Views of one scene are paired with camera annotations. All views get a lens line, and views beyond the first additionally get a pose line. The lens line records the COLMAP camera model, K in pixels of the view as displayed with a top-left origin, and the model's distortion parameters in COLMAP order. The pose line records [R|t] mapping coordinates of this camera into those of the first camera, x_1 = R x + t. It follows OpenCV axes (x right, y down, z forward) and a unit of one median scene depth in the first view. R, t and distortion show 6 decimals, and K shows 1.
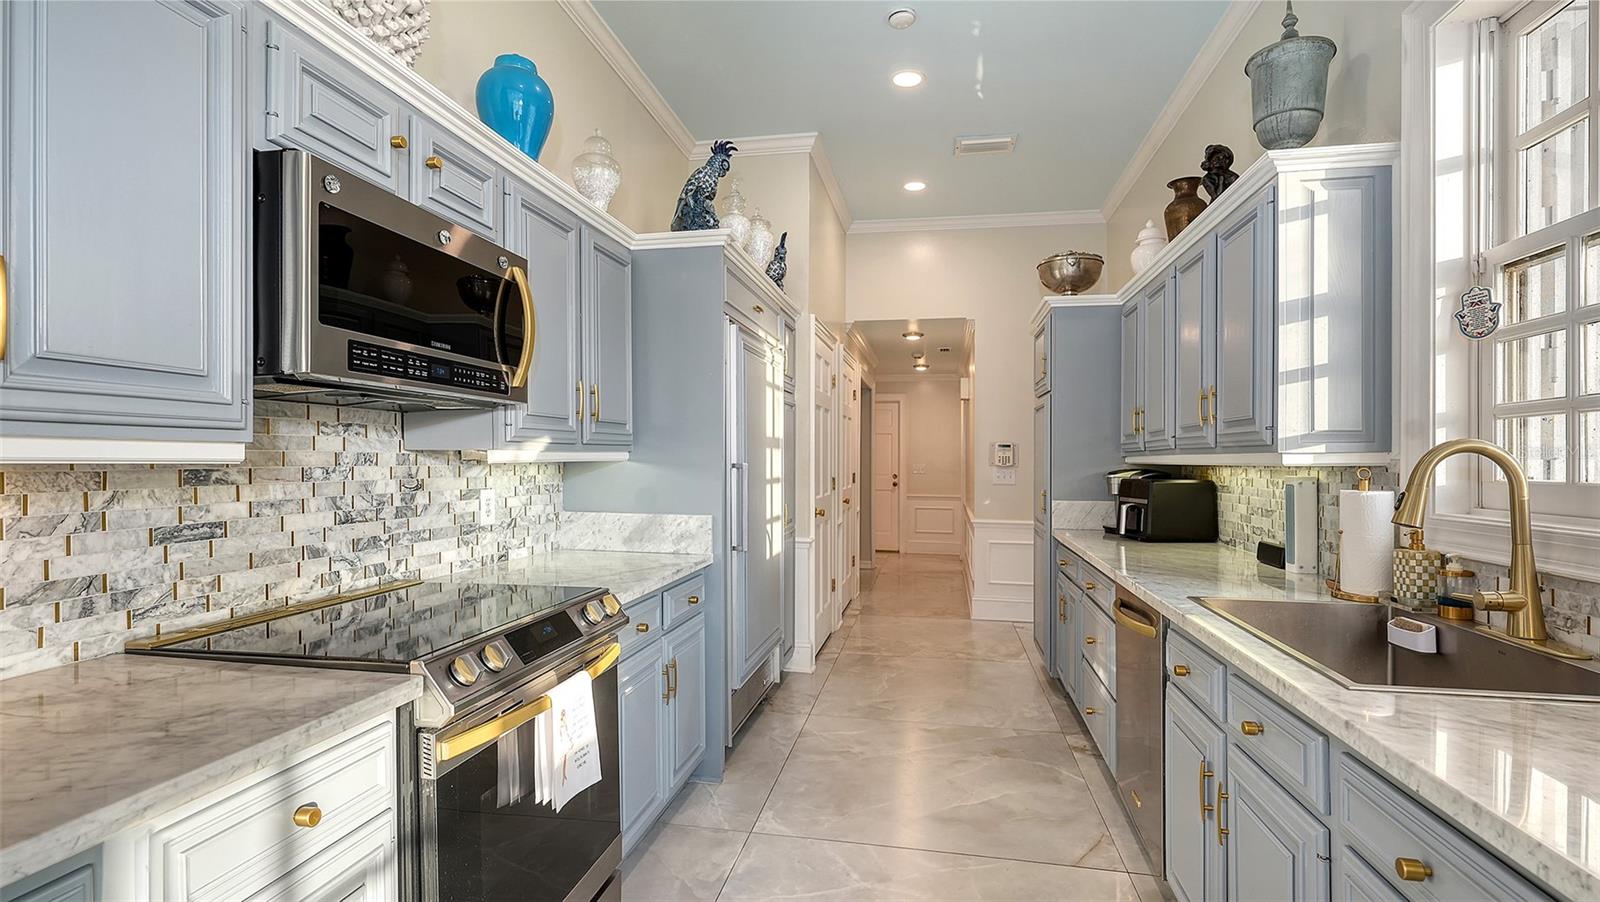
lens RADIAL K [[759.1, 0, 799.5], [0, 759.1, 460.4], [0, 0, 1]] dist [-0.000244, -0.000045]
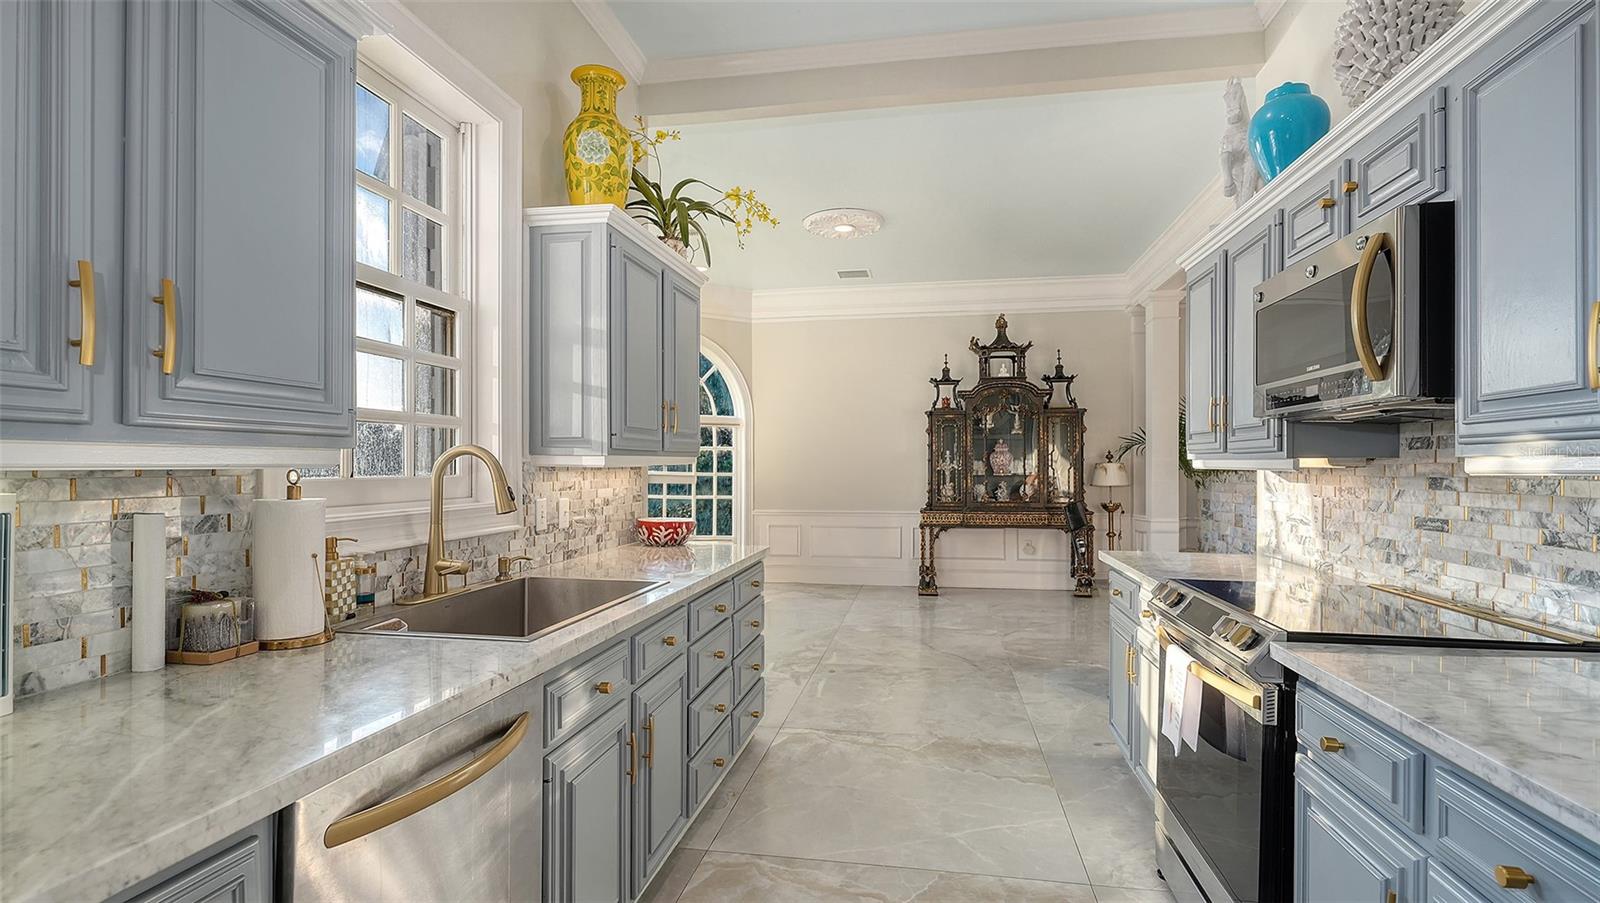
lens RADIAL K [[759.1, 0, 799.5], [0, 759.1, 460.9], [0, 0, 1]] dist [-0.000244, -0.000045]
pose [[-0.999968, -0.002711, -0.007468, 0.283032], [-0.002684, 0.999990, -0.003572, -0.008364], [0.007478, -0.003552, -0.999966, 1.980379]]
